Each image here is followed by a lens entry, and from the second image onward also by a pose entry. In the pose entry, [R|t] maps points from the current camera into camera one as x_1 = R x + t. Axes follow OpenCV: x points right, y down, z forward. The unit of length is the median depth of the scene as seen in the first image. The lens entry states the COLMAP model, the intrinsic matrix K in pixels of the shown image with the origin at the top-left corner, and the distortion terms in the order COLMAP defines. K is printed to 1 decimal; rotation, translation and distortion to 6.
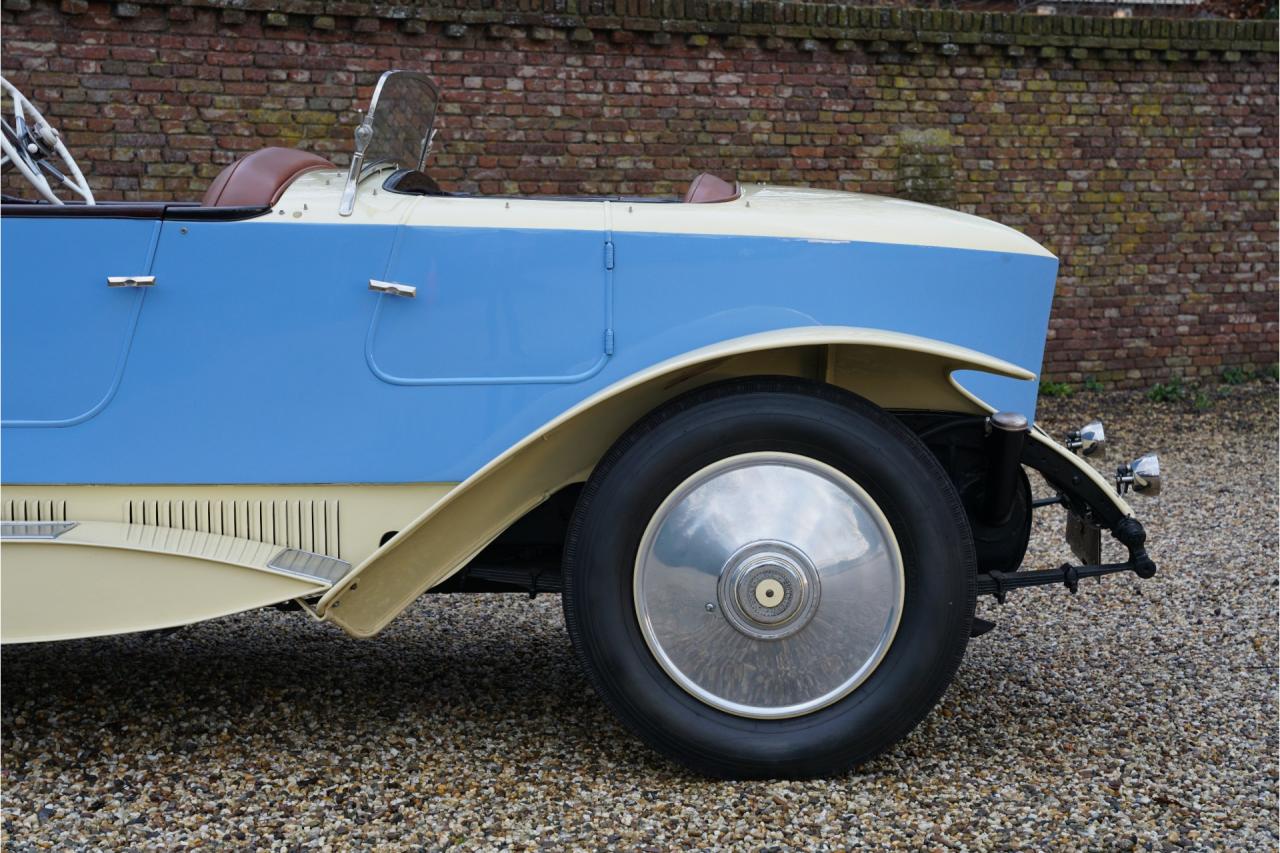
lens RADIAL K [[2209.7, 0, 626.7], [0, 2209.7, 406.9], [0, 0, 1]] dist [0.255279, 0.000000]
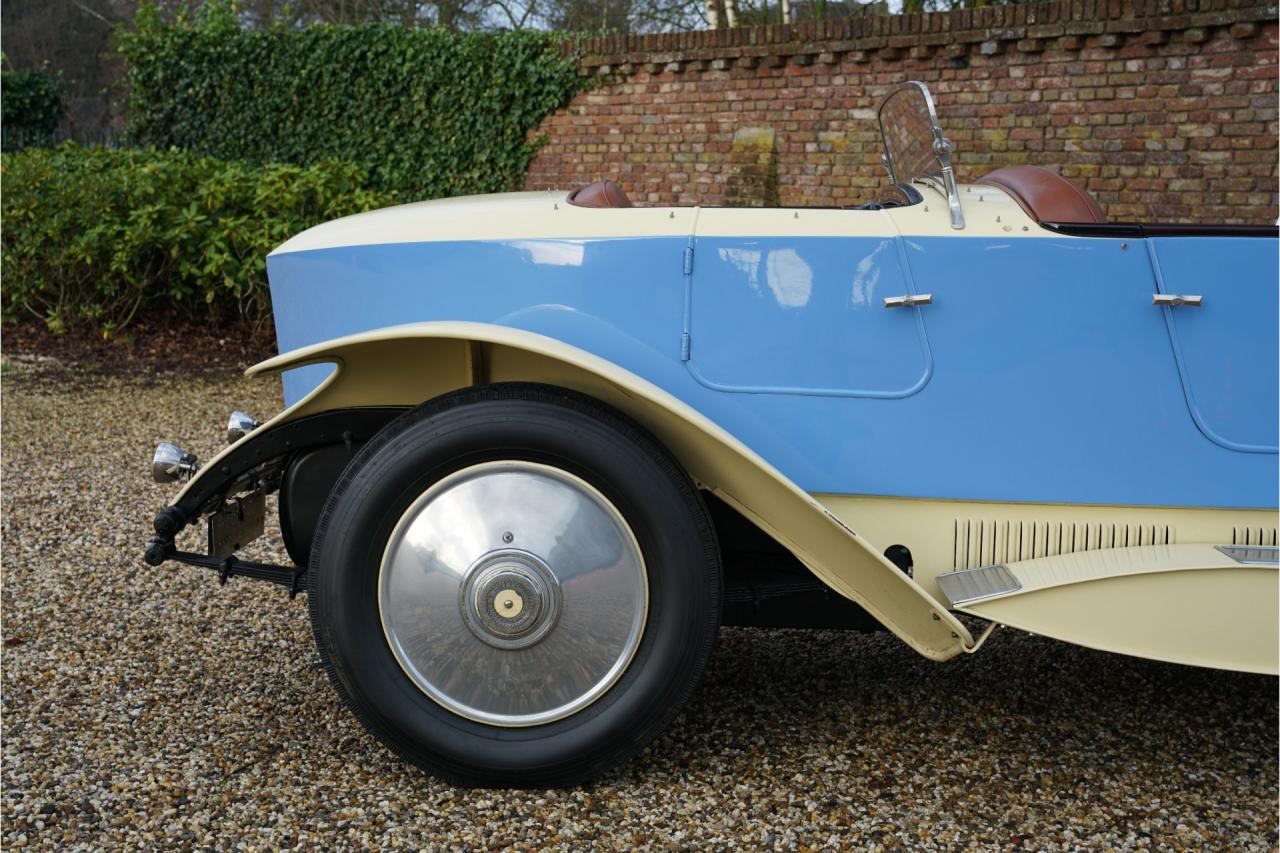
lens RADIAL K [[1729.8, 0, 646.7], [0, 1729.8, 436.7], [0, 0, 1]] dist [0.118475, 0.000000]
pose [[0.187625, 0.141872, -0.971941, 0.448459], [-0.110946, 0.986243, 0.122542, -0.051354], [0.975955, 0.084841, 0.200784, 0.491331]]
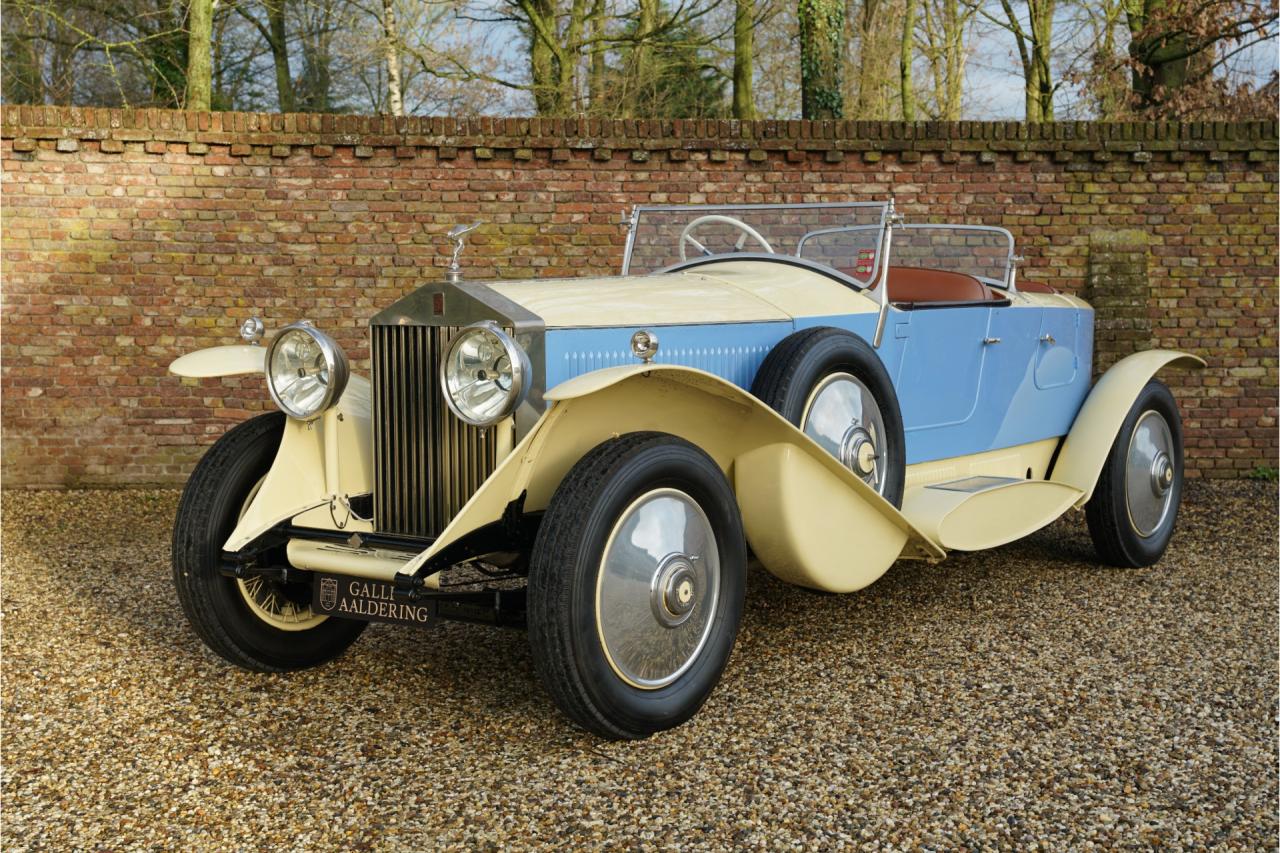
lens RADIAL K [[1729.8, 0, 638.1], [0, 1729.8, 410.8], [0, 0, 1]] dist [0.118475, 0.000000]
pose [[0.901085, 0.034431, -0.432273, 0.312798], [-0.042457, 0.999058, -0.008928, -0.019627], [0.431559, 0.026398, 0.901698, 0.137606]]
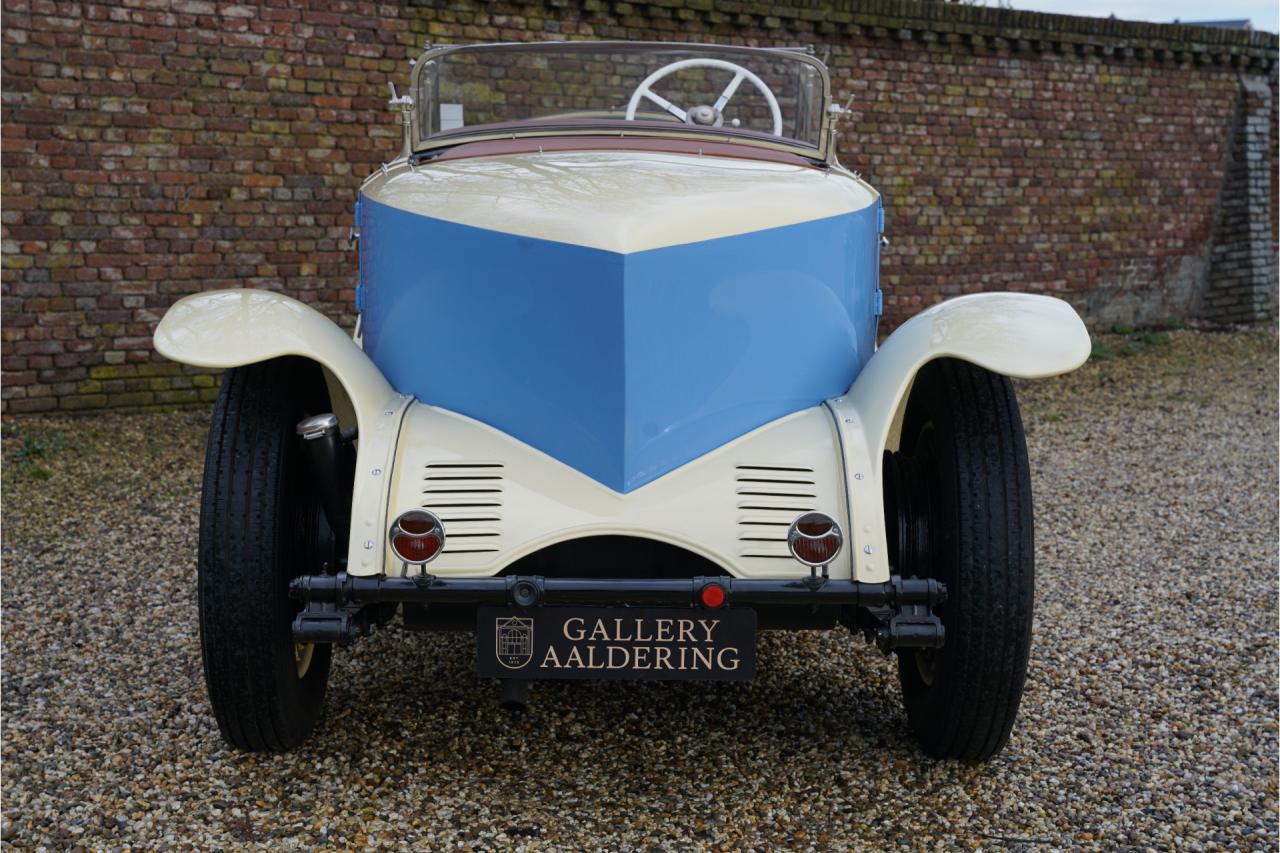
lens RADIAL K [[2013.0, 0, 634.3], [0, 2013.0, 421.1], [0, 0, 1]] dist [0.170745, 0.000000]
pose [[0.971829, -0.005469, 0.235625, 0.008463], [-0.003067, 0.999353, 0.035844, -0.018982], [-0.235668, -0.035557, 0.971183, 0.198313]]
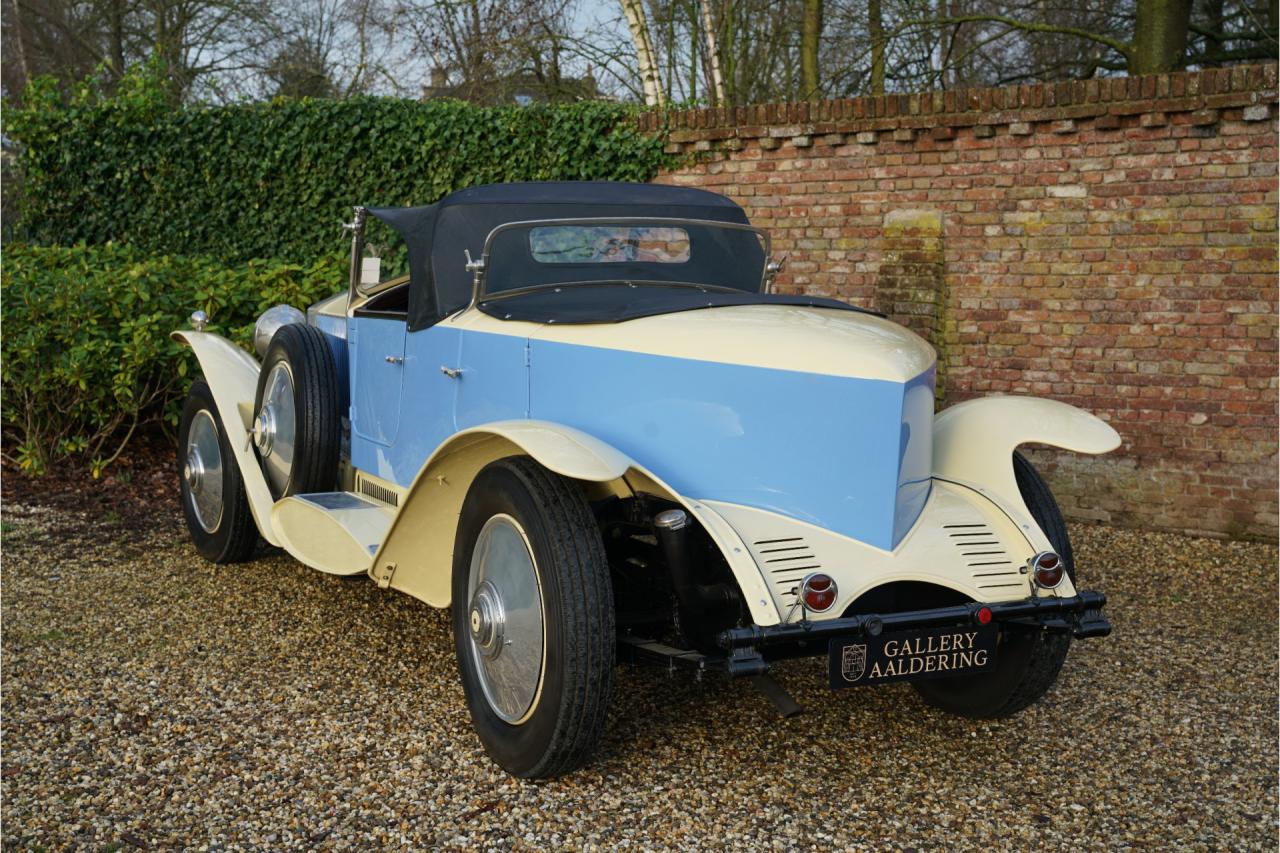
lens RADIAL K [[1729.8, 0, 640.3], [0, 1729.8, 435.3], [0, 0, 1]] dist [0.118475, 0.000000]
pose [[0.349475, 0.090889, -0.932527, 0.255195], [-0.084385, 0.994292, 0.065284, -0.044694], [0.933138, 0.055876, 0.355150, 0.325815]]
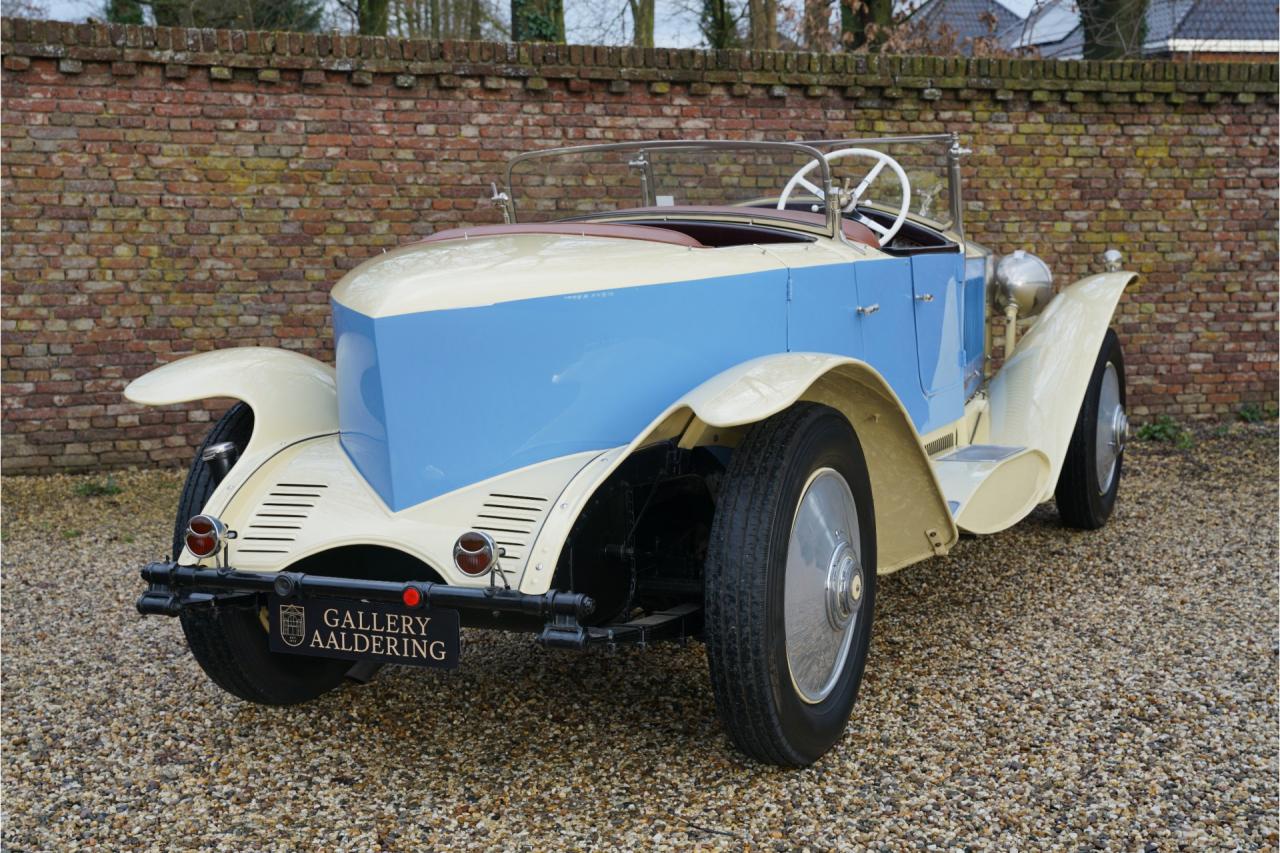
lens RADIAL K [[1769.2, 0, 634.7], [0, 1769.2, 411.9], [0, 0, 1]] dist [0.133337, 0.000000]
pose [[0.978807, 0.019880, -0.203819, 0.191259], [-0.018447, 0.999790, 0.008925, -0.019581], [0.203953, -0.004976, 0.978968, 0.178323]]
